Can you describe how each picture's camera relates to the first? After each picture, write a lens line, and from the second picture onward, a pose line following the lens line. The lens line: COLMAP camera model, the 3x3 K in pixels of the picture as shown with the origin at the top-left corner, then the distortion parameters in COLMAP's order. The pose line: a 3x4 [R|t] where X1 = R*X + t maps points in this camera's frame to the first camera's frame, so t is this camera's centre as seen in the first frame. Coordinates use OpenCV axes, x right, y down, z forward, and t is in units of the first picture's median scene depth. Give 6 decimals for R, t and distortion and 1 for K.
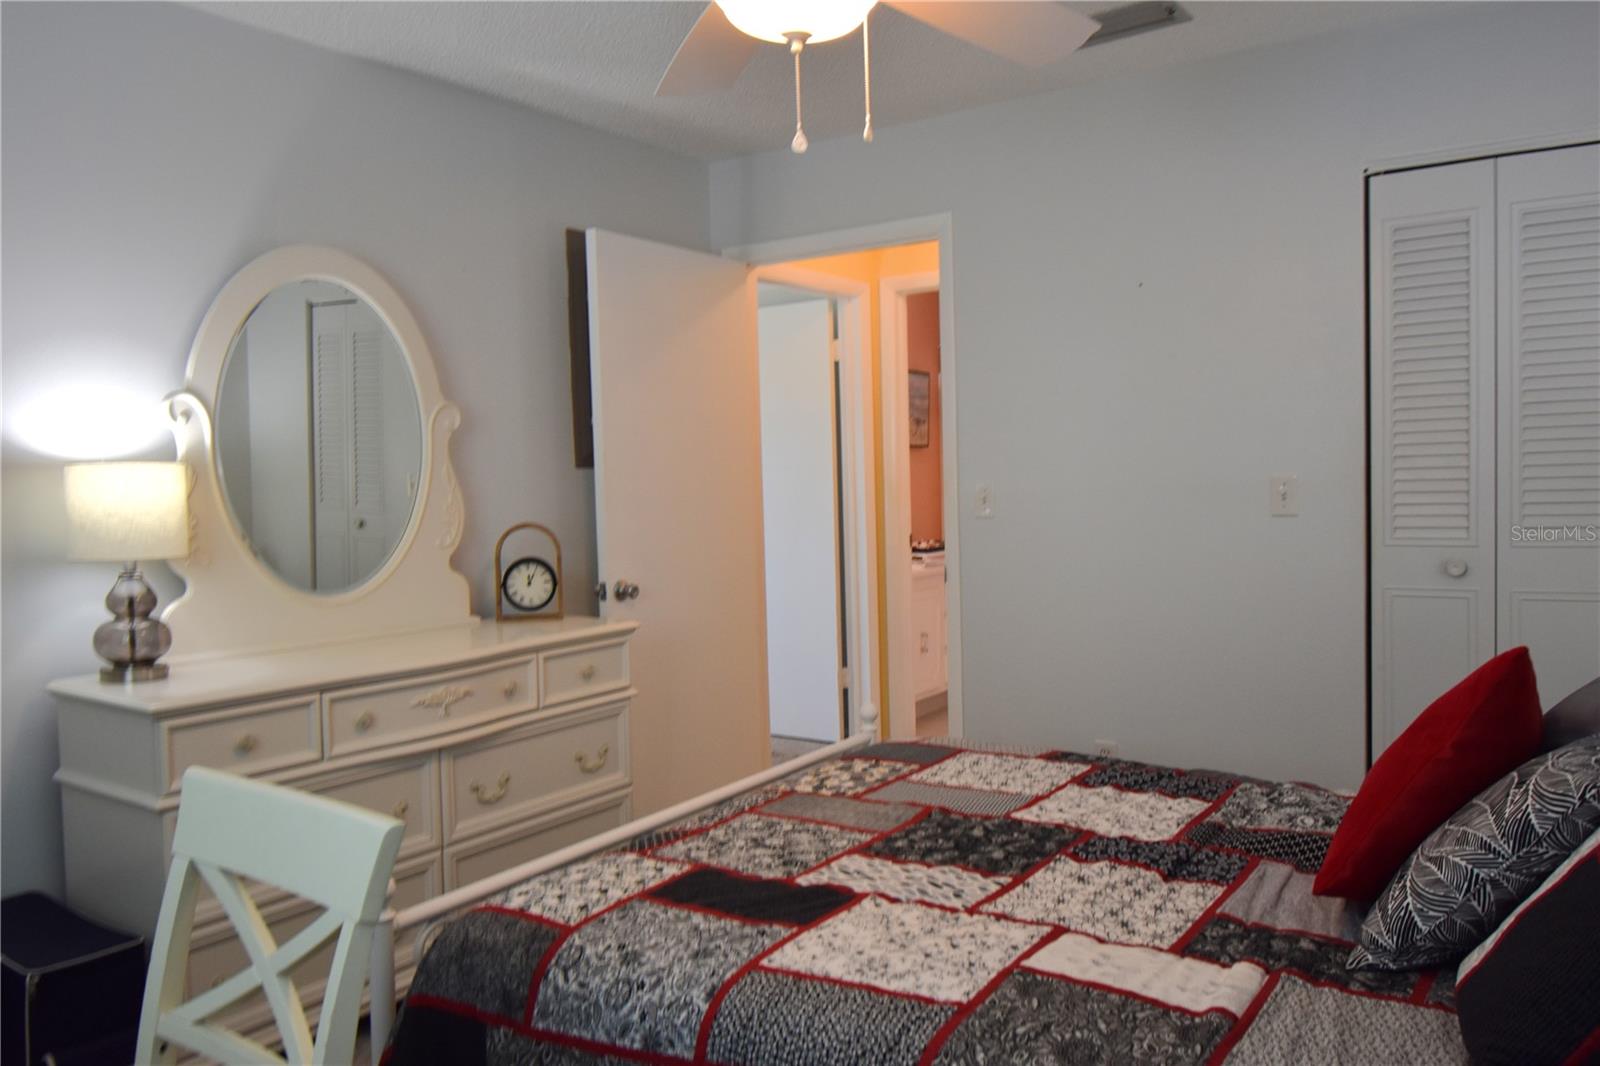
lens RADIAL K [[1212.8, 0, 800.0], [0, 1212.8, 539.6], [0, 0, 1]] dist [0.010356, -0.035923]
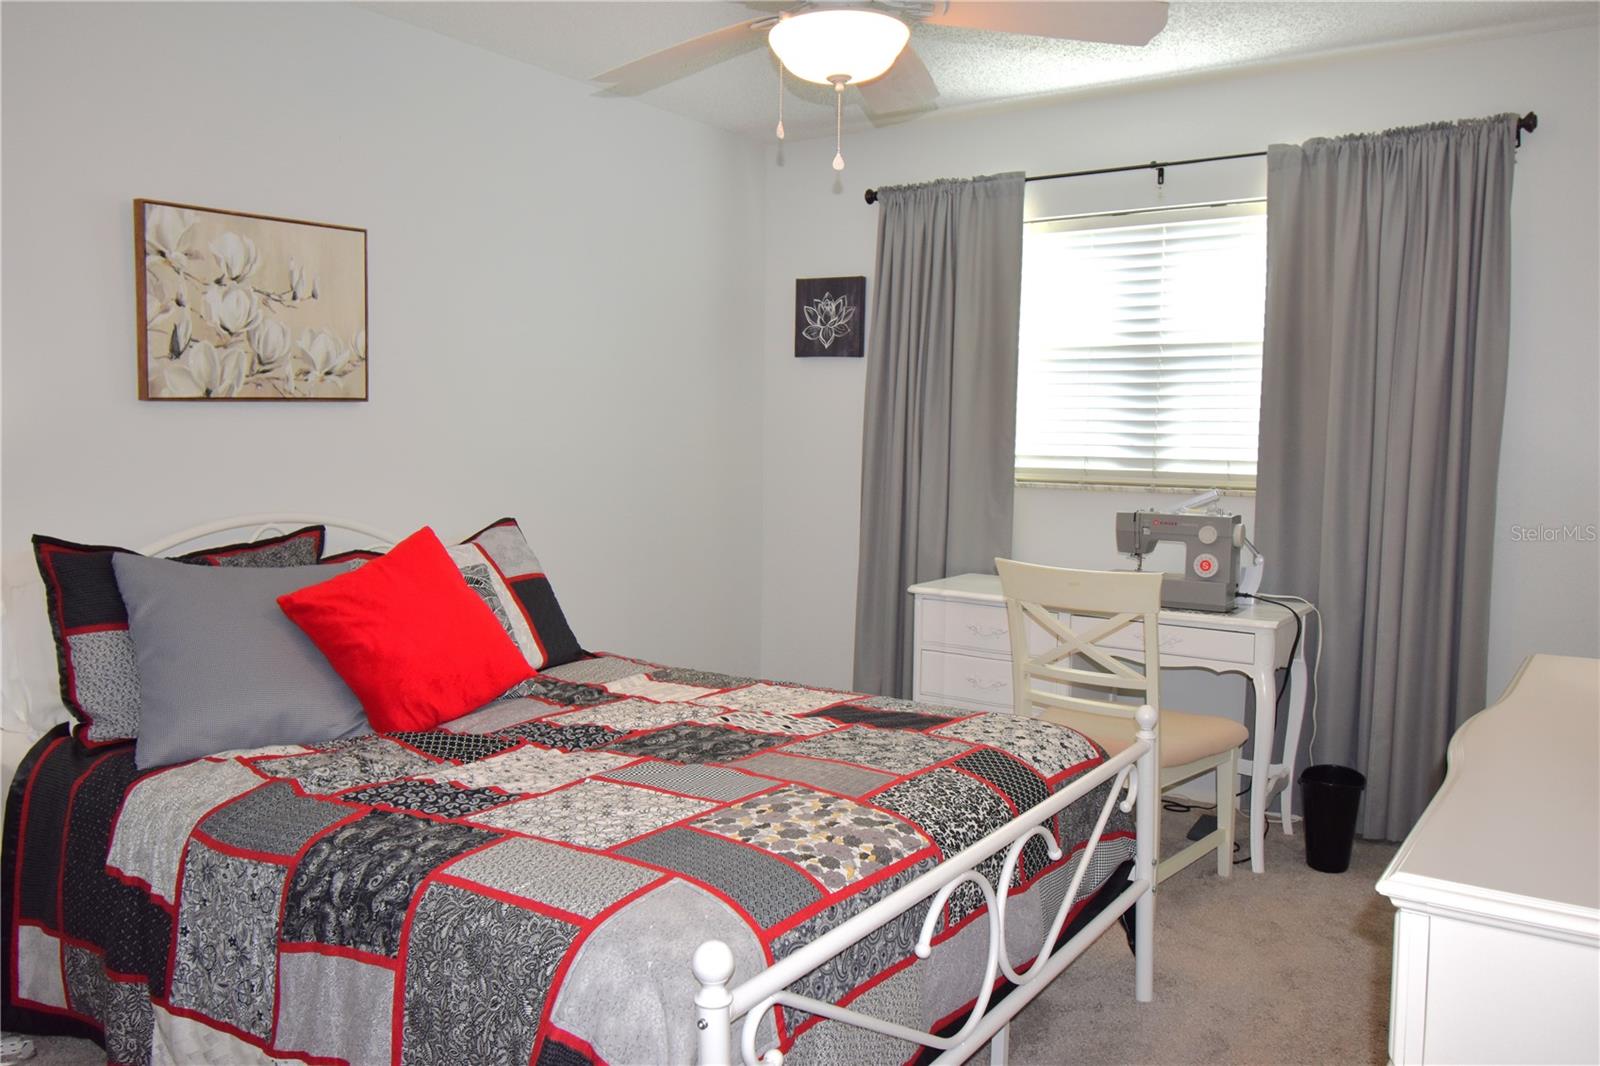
lens RADIAL K [[1212.8, 0, 800.0], [0, 1212.8, 539.6], [0, 0, 1]] dist [0.010356, -0.035923]
pose [[-0.999776, 0.014023, 0.015834, 0.021626], [0.016053, 0.990525, 0.136388, -0.093406], [-0.013771, 0.136611, -0.990529, 1.989690]]
